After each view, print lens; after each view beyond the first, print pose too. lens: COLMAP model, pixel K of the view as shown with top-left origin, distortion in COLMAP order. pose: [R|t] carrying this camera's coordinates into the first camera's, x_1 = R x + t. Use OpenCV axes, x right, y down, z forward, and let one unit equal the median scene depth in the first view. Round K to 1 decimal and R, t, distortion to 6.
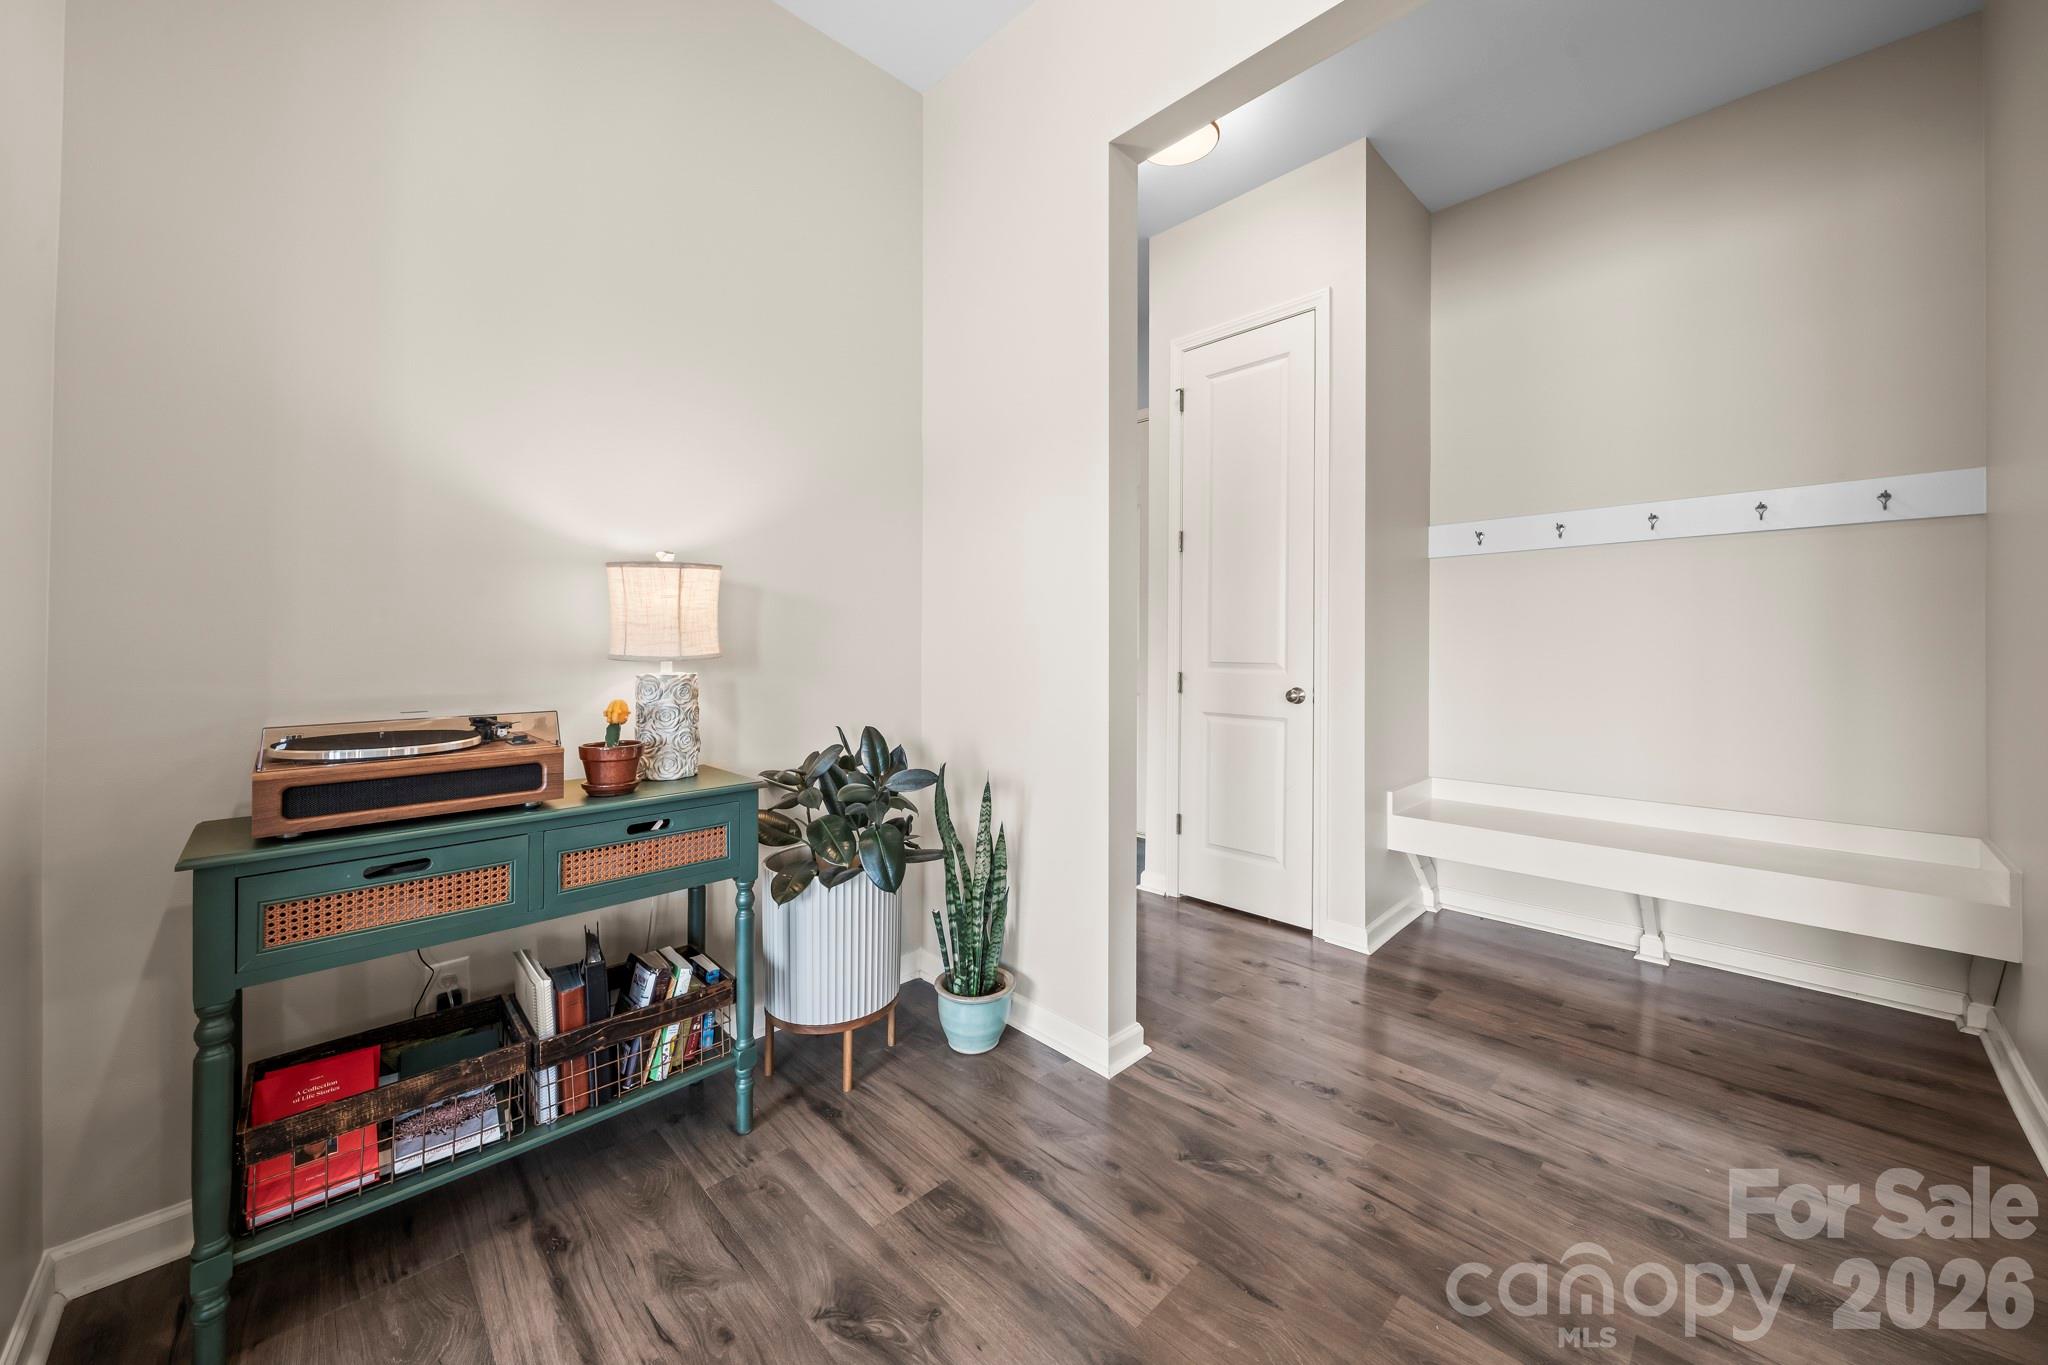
lens RADIAL K [[756.0, 0, 1031.9], [0, 756.0, 638.8], [0, 0, 1]] dist [0.001032, -0.000819]
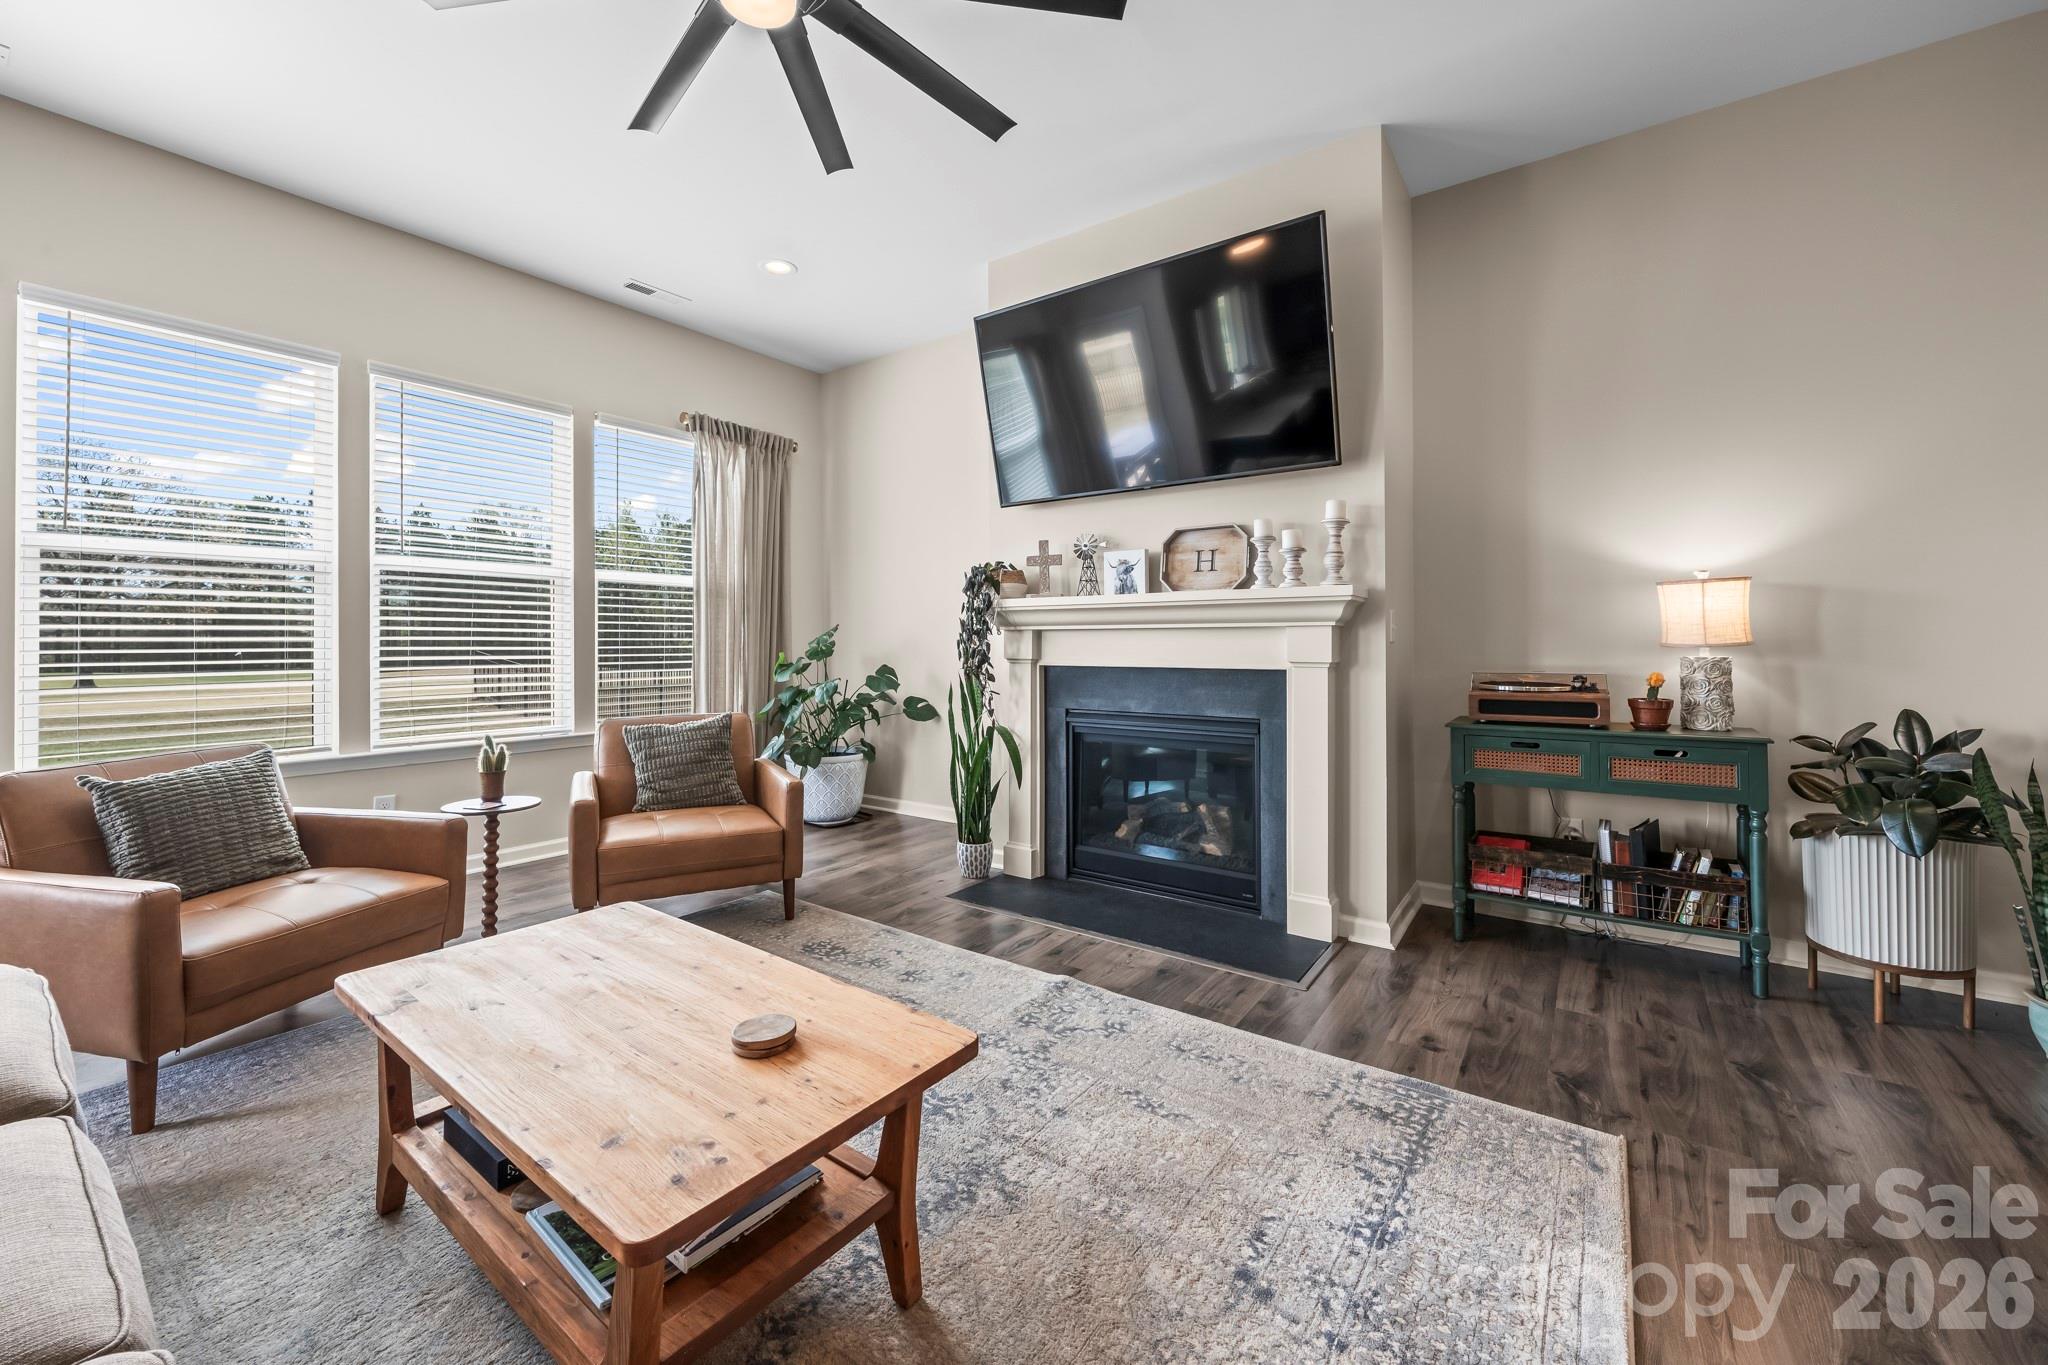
lens RADIAL K [[801.3, 0, 1041.6], [0, 801.3, 631.9], [0, 0, 1]] dist [0.001309, 0.000316]
pose [[0.176311, -0.009377, -0.984290, 0.855134], [0.010014, 0.999920, -0.007732, -0.001108], [0.984284, -0.008494, 0.176391, -0.538616]]
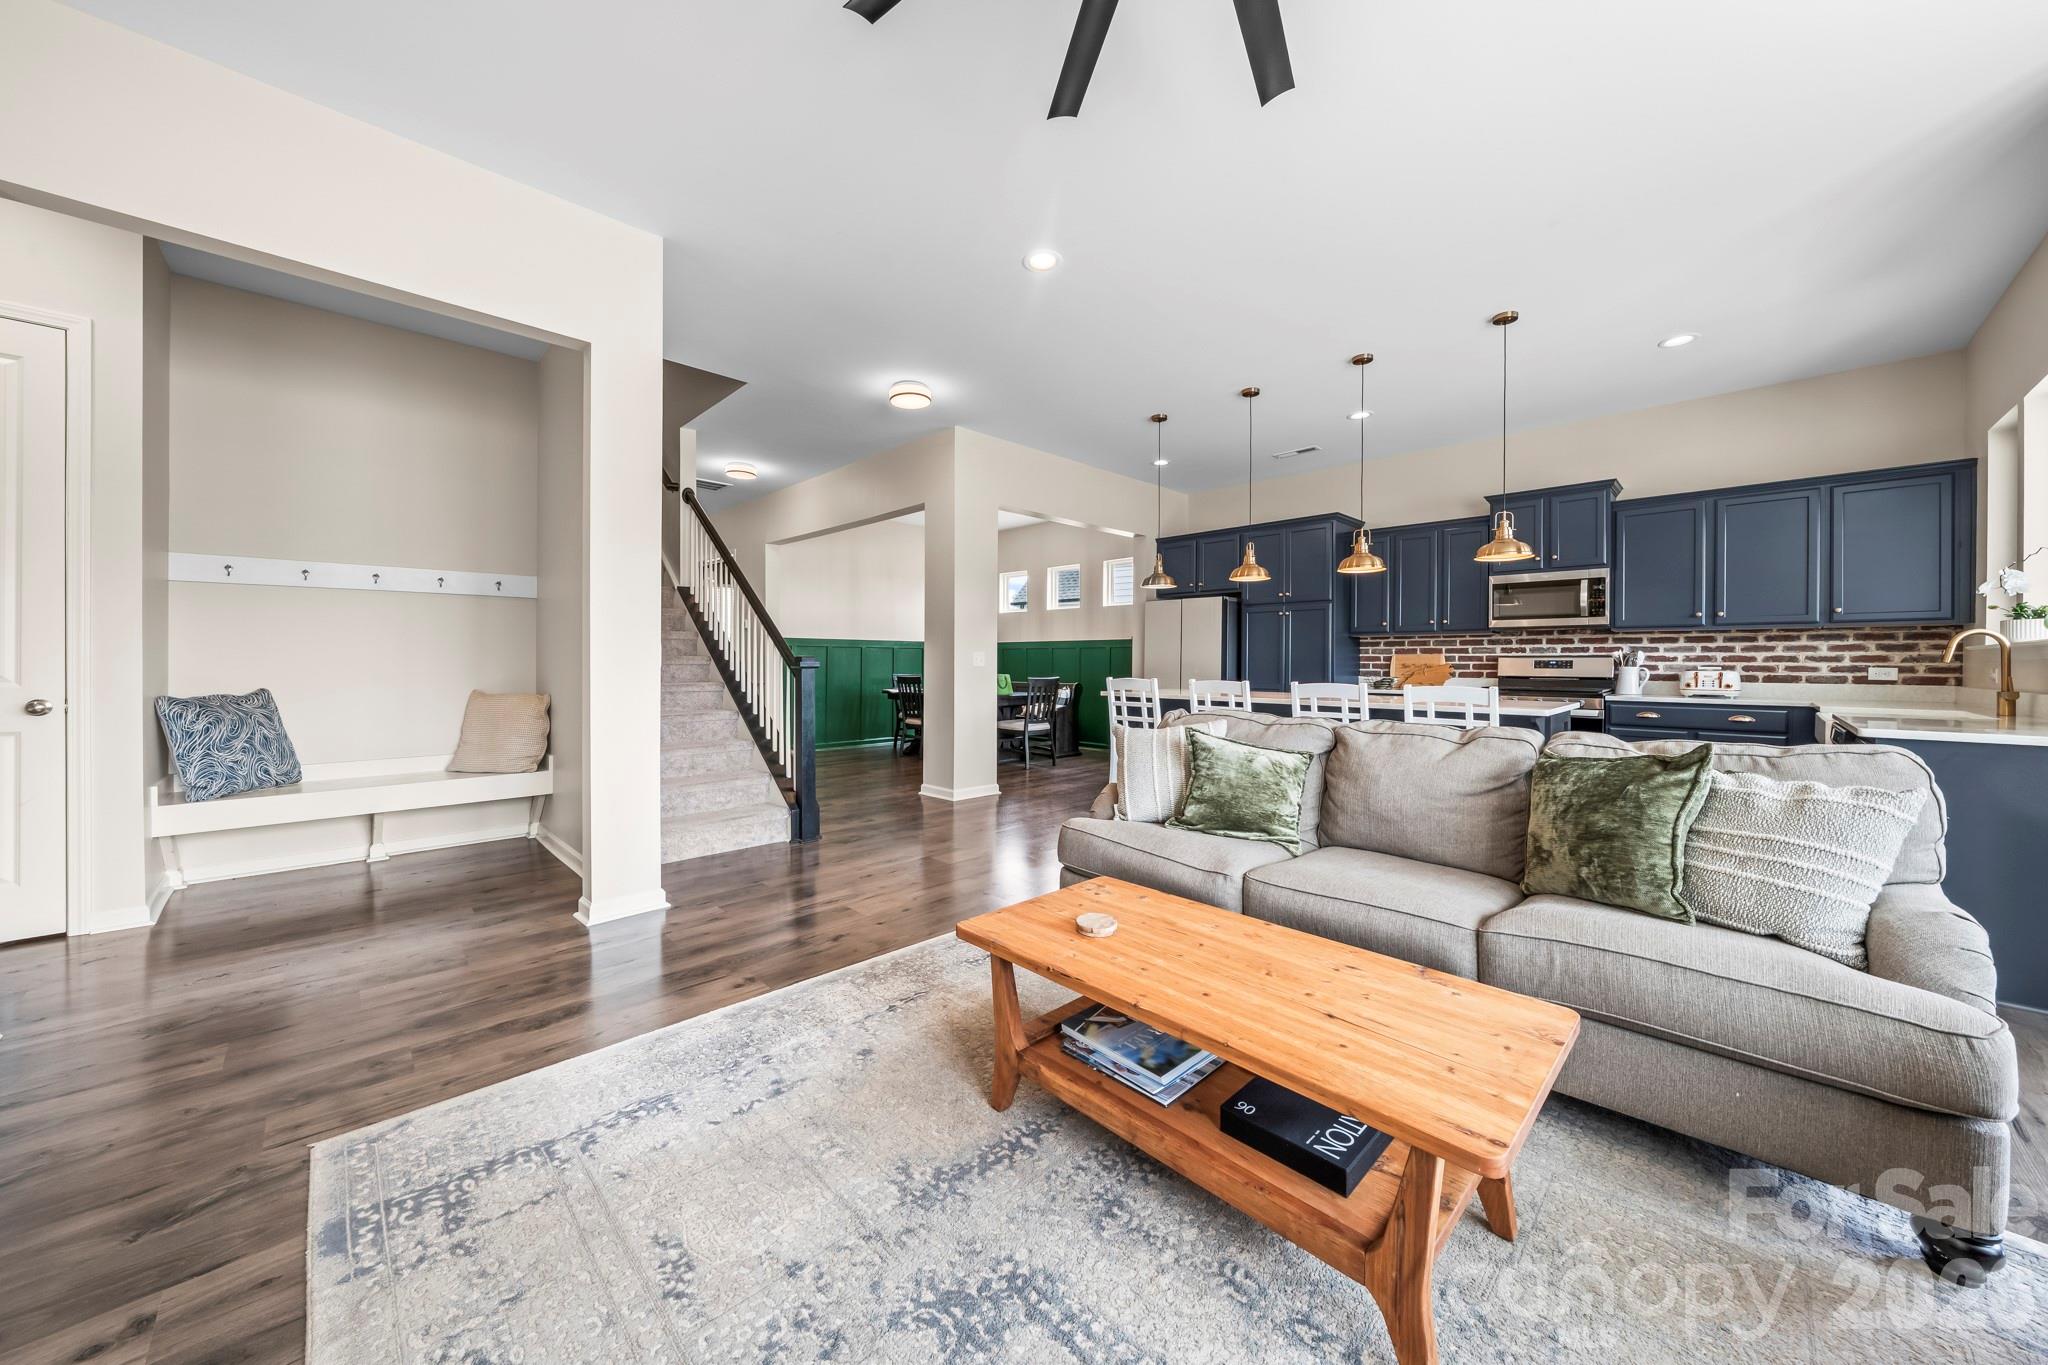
lens RADIAL K [[707.1, 0, 1031.5], [0, 707.1, 666.5], [0, 0, 1]] dist [-0.006884, -0.000190]
pose [[-0.001679, -0.004423, 0.999989, -1.046105], [-0.011494, 0.999924, 0.004403, 0.003001], [-0.999933, -0.011486, -0.001730, -0.570139]]
